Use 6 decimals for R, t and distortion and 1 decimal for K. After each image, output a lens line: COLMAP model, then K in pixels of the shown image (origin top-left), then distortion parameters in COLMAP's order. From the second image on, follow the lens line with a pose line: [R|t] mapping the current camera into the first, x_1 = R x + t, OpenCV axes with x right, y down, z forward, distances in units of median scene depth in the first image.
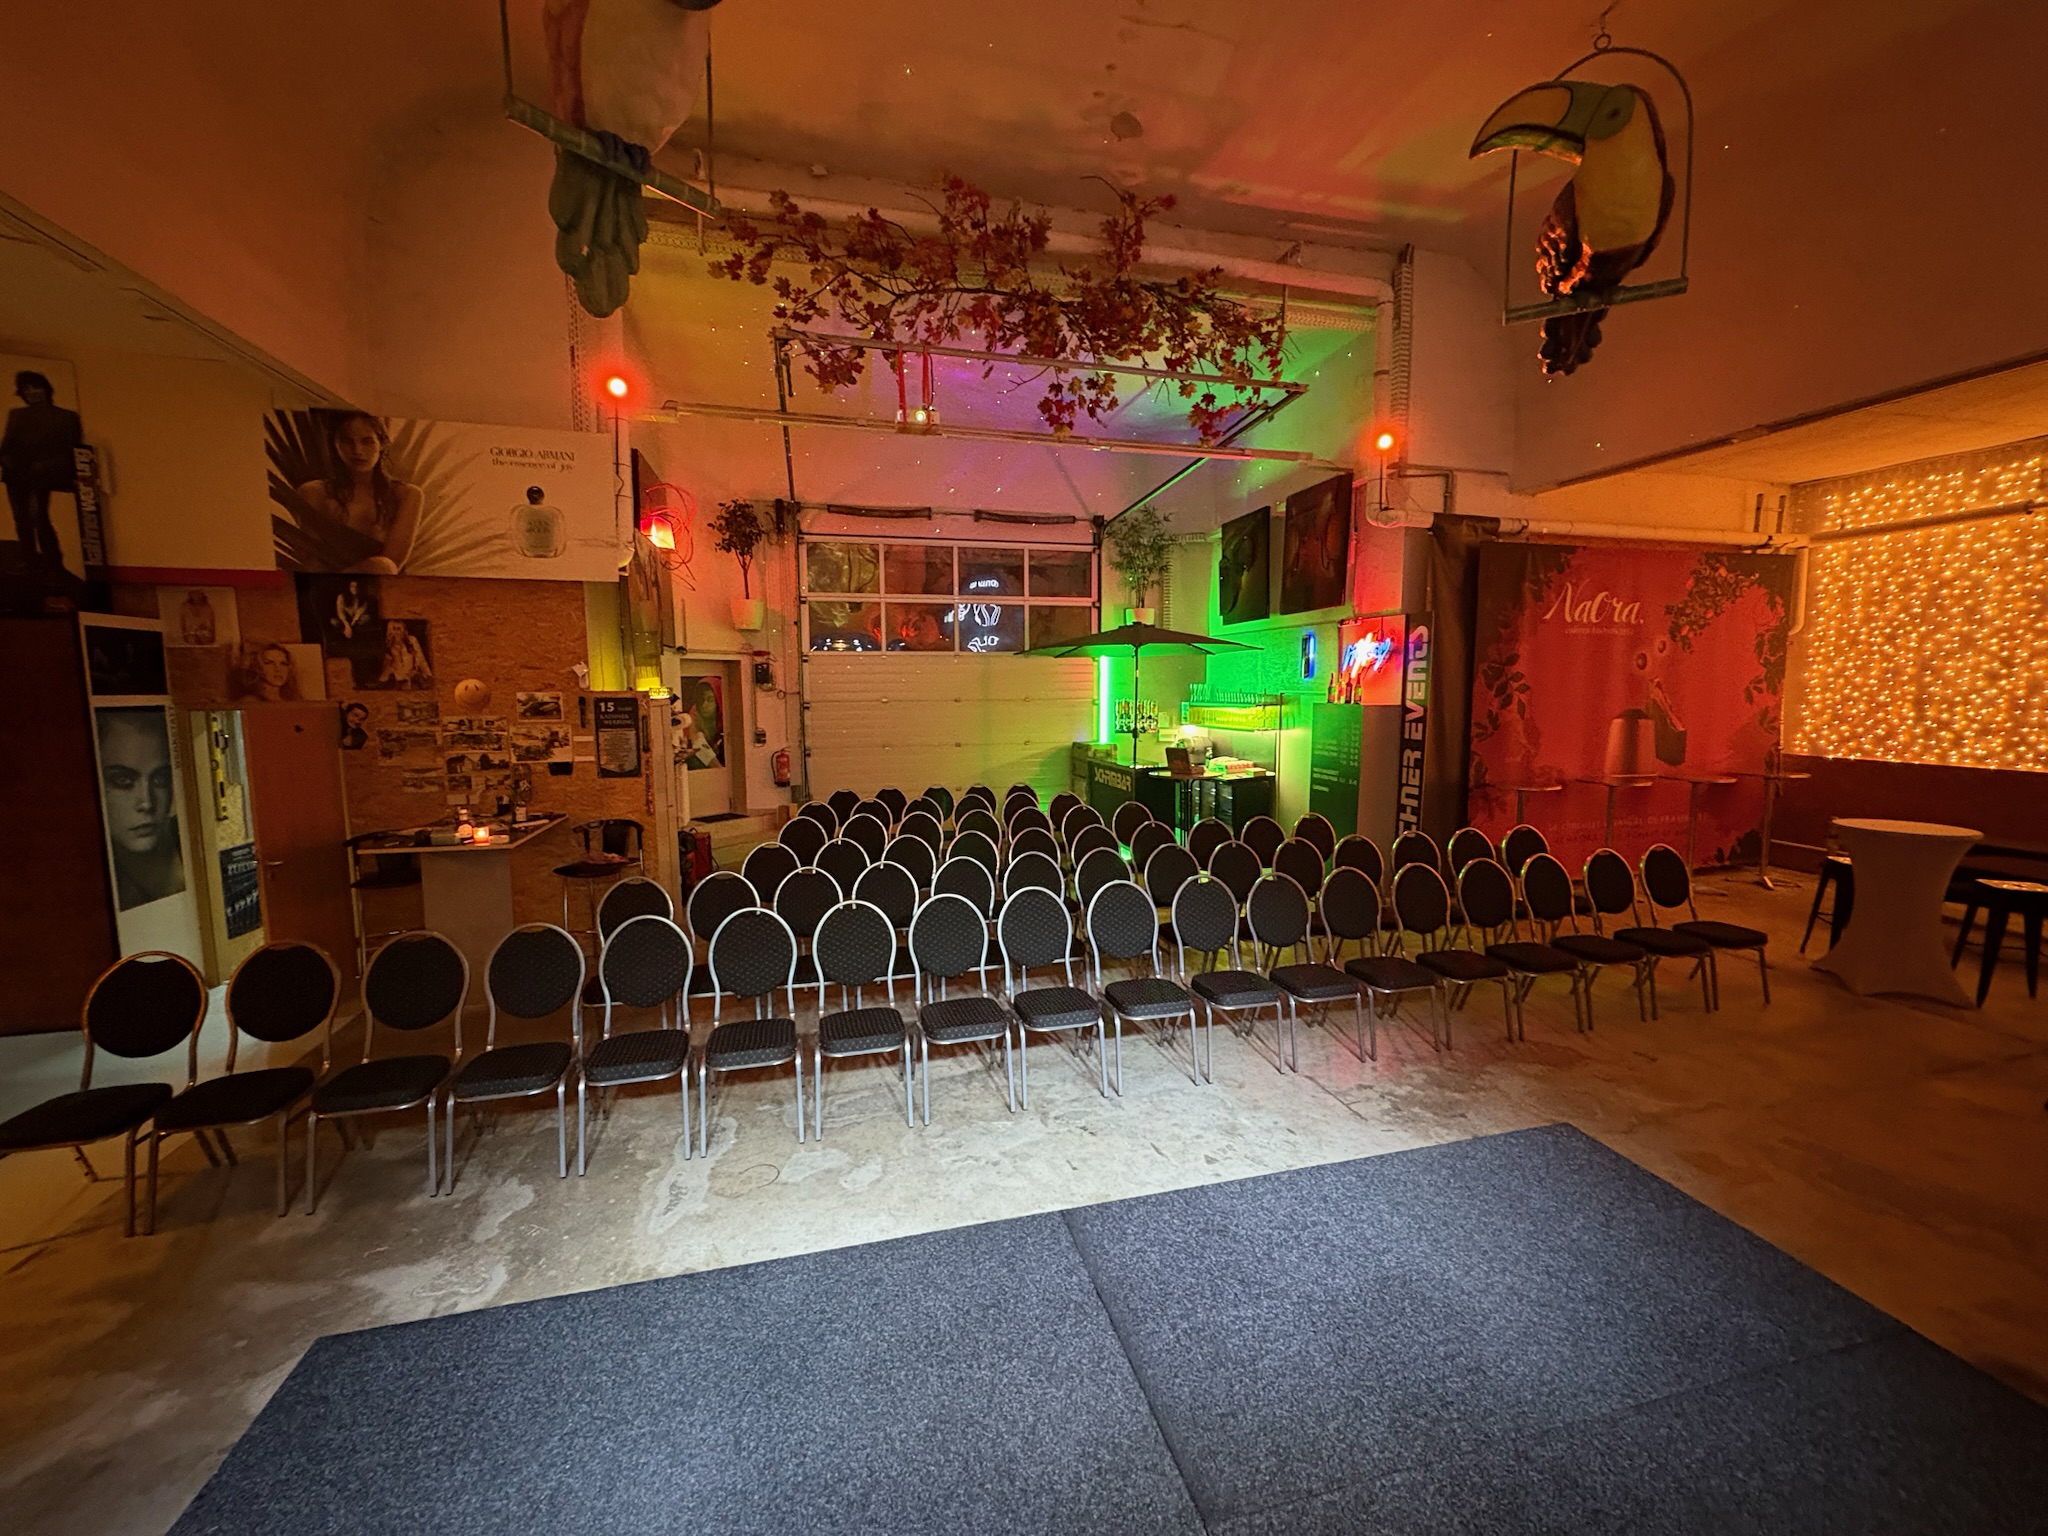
lens RADIAL K [[810.4, 0, 1020.4], [0, 810.4, 768.1], [0, 0, 1]] dist [-0.003999, 0.000897]
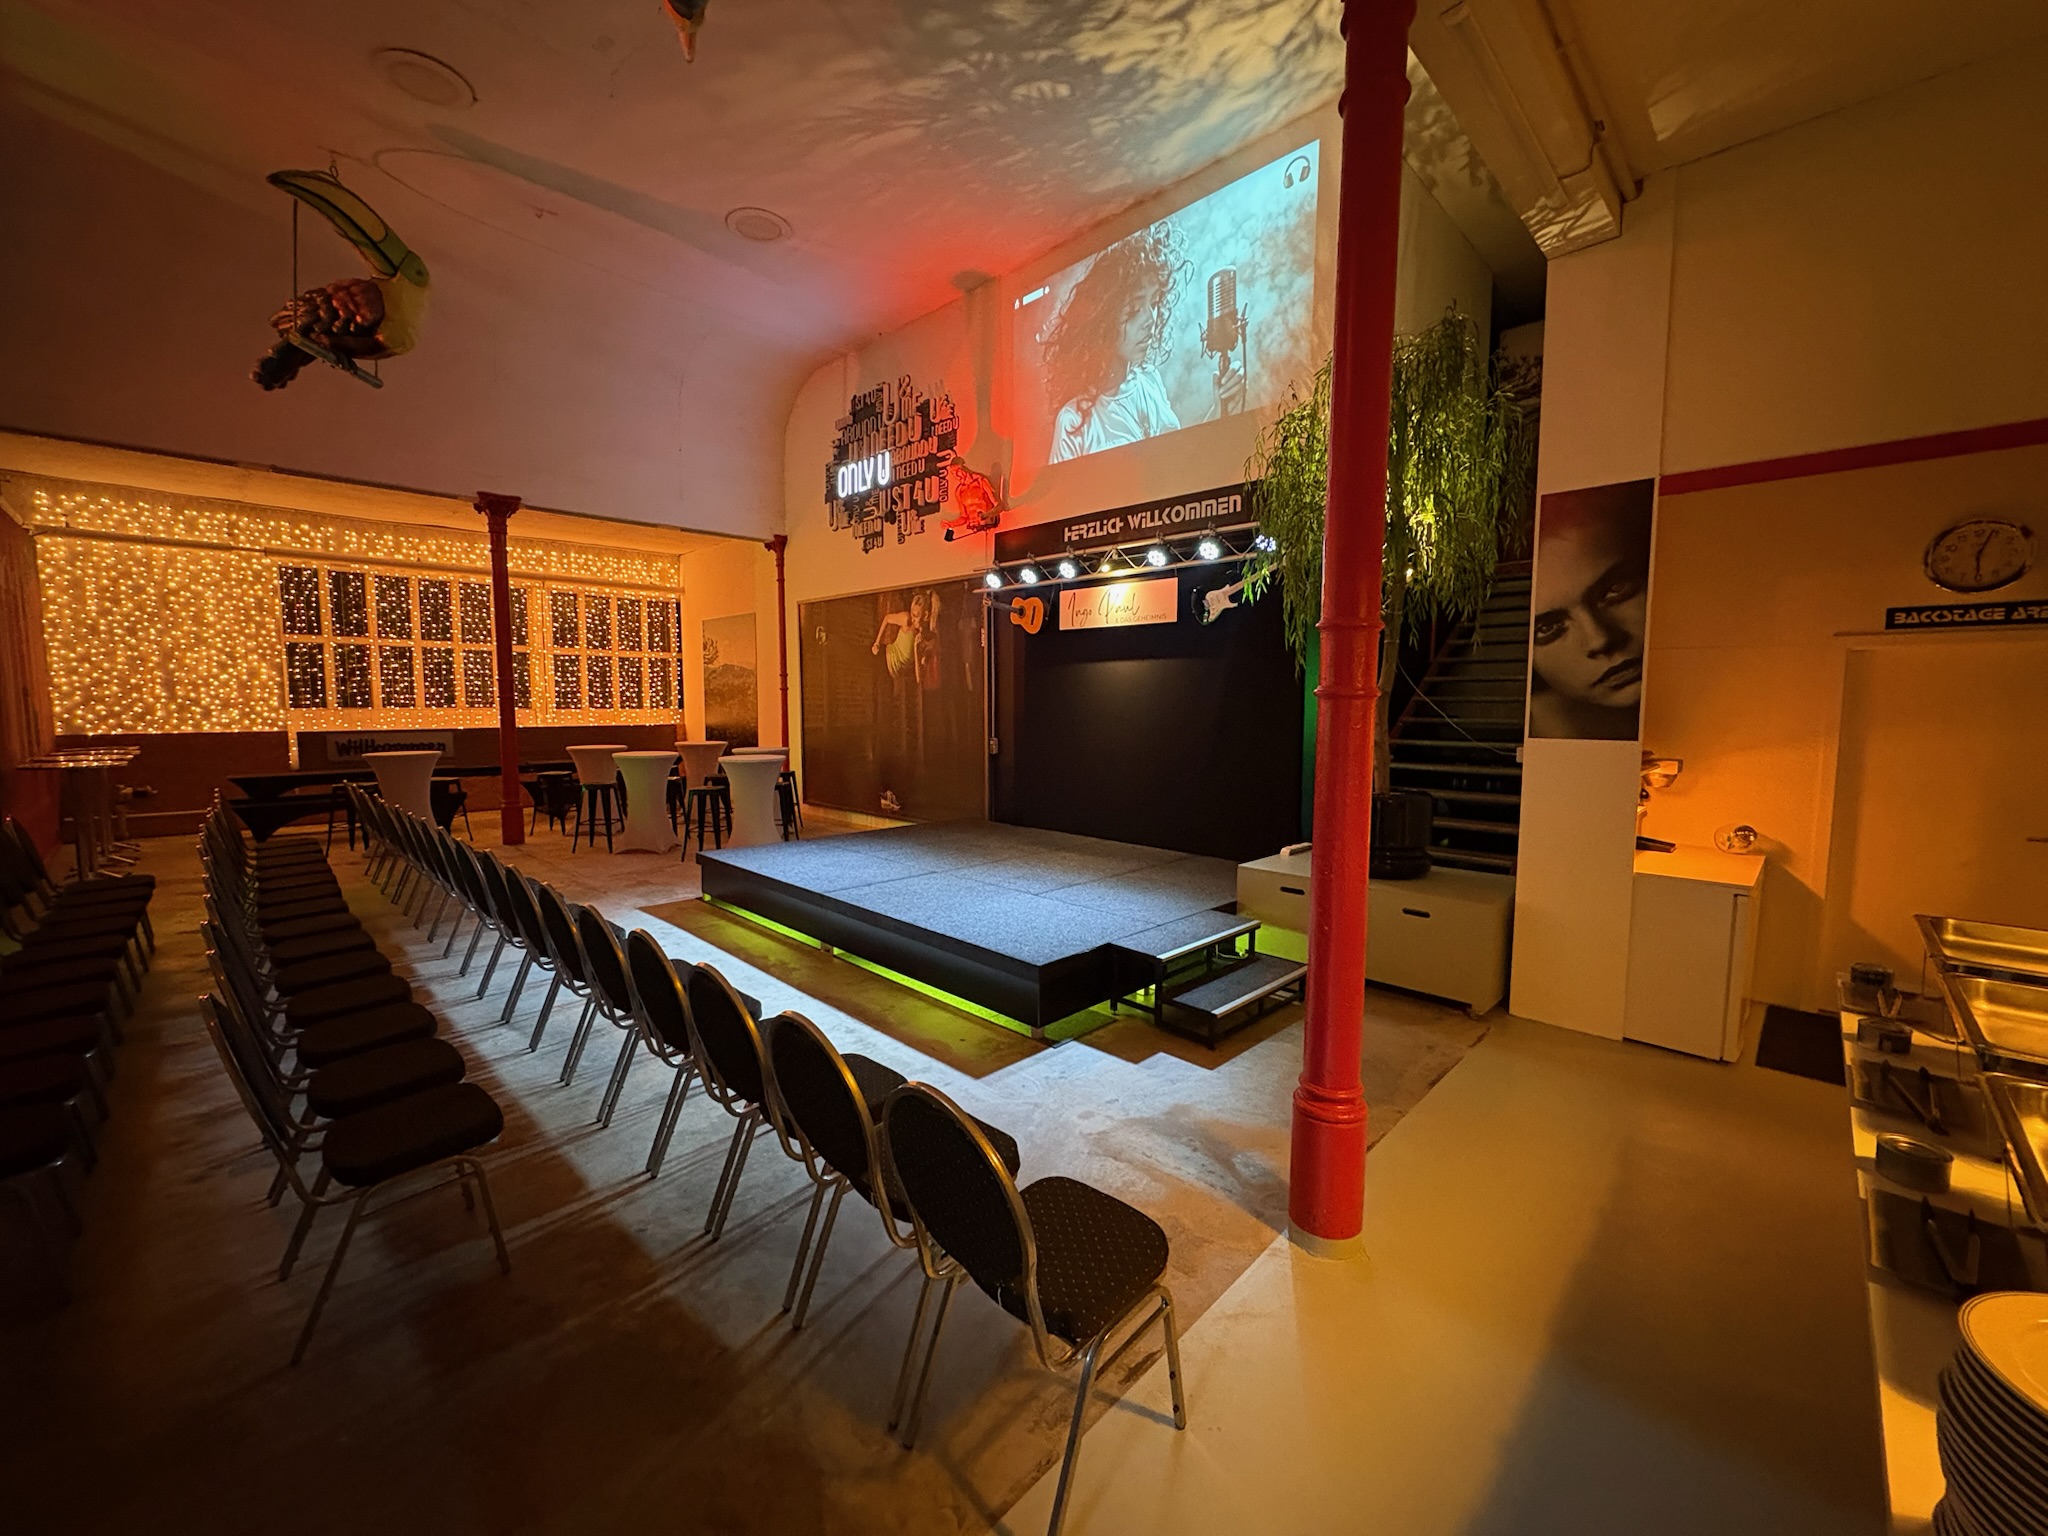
lens RADIAL K [[810.4, 0, 1023.7], [0, 810.4, 768.4], [0, 0, 1]] dist [-0.003999, 0.000897]
pose [[-0.521493, -0.067074, 0.850615, -0.679545], [0.087818, 0.987392, 0.131699, -0.001086], [-0.848724, 0.143379, -0.509028, 0.542448]]
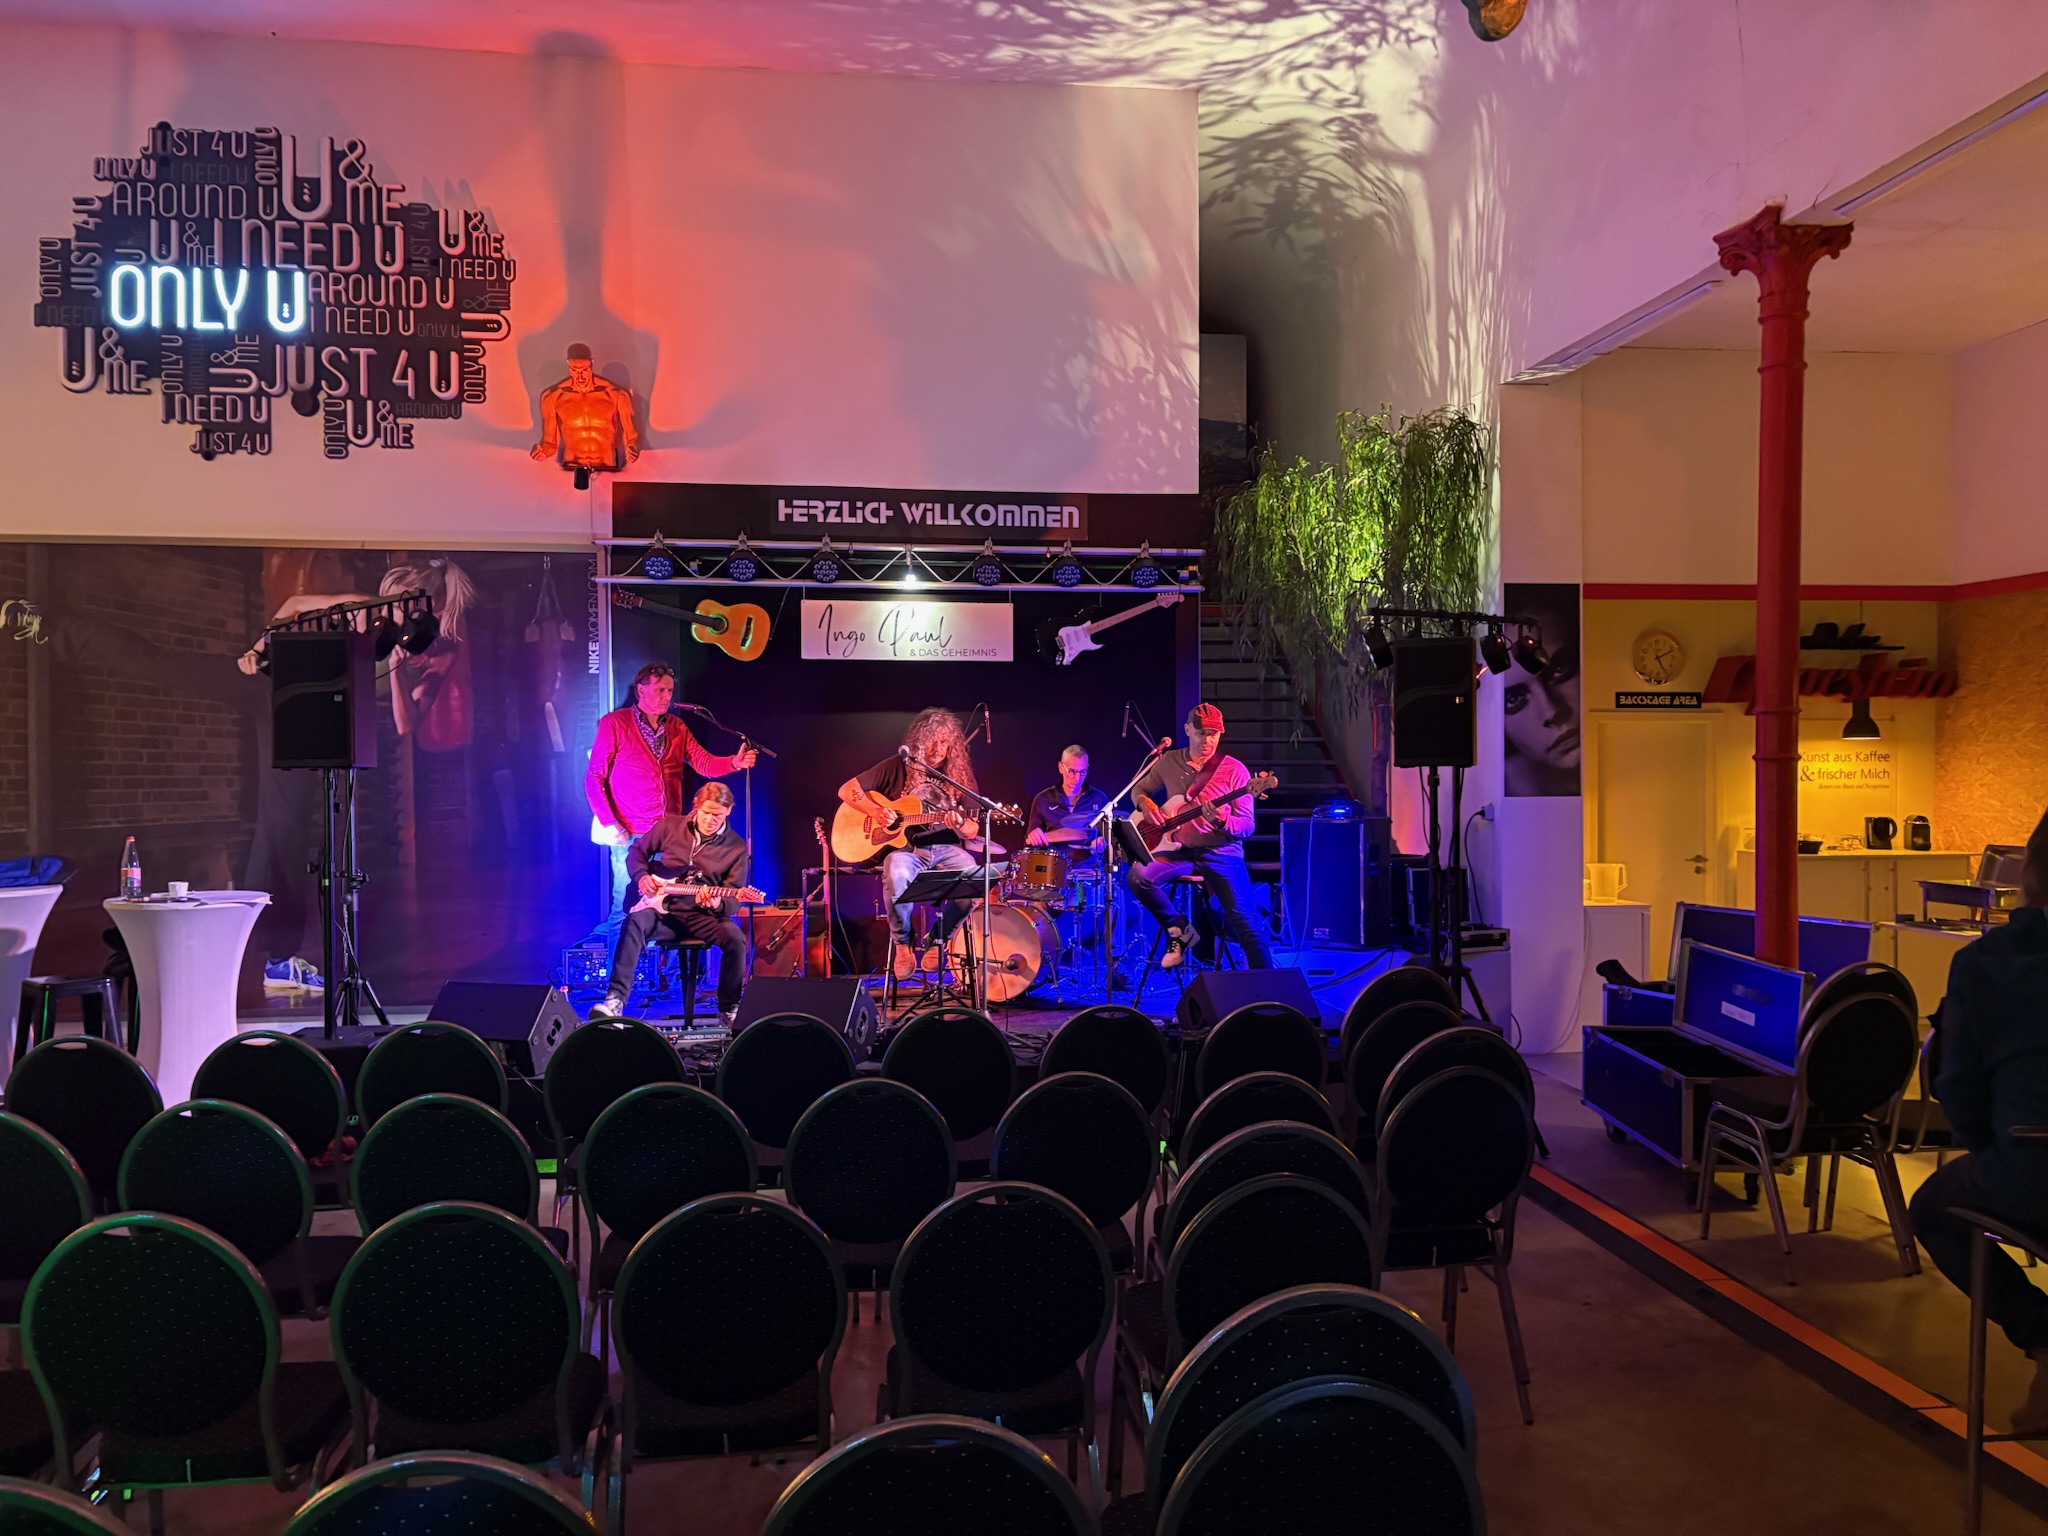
lens RADIAL K [[1543.6, 0, 1029.8], [0, 1543.6, 772.8], [0, 0, 1]] dist [0.053709, -0.057596]
pose [[-0.992830, 0.009359, 0.119165, -0.159419], [0.021910, 0.994289, 0.104451, -0.069080], [-0.117507, 0.106313, -0.987365, 1.181051]]
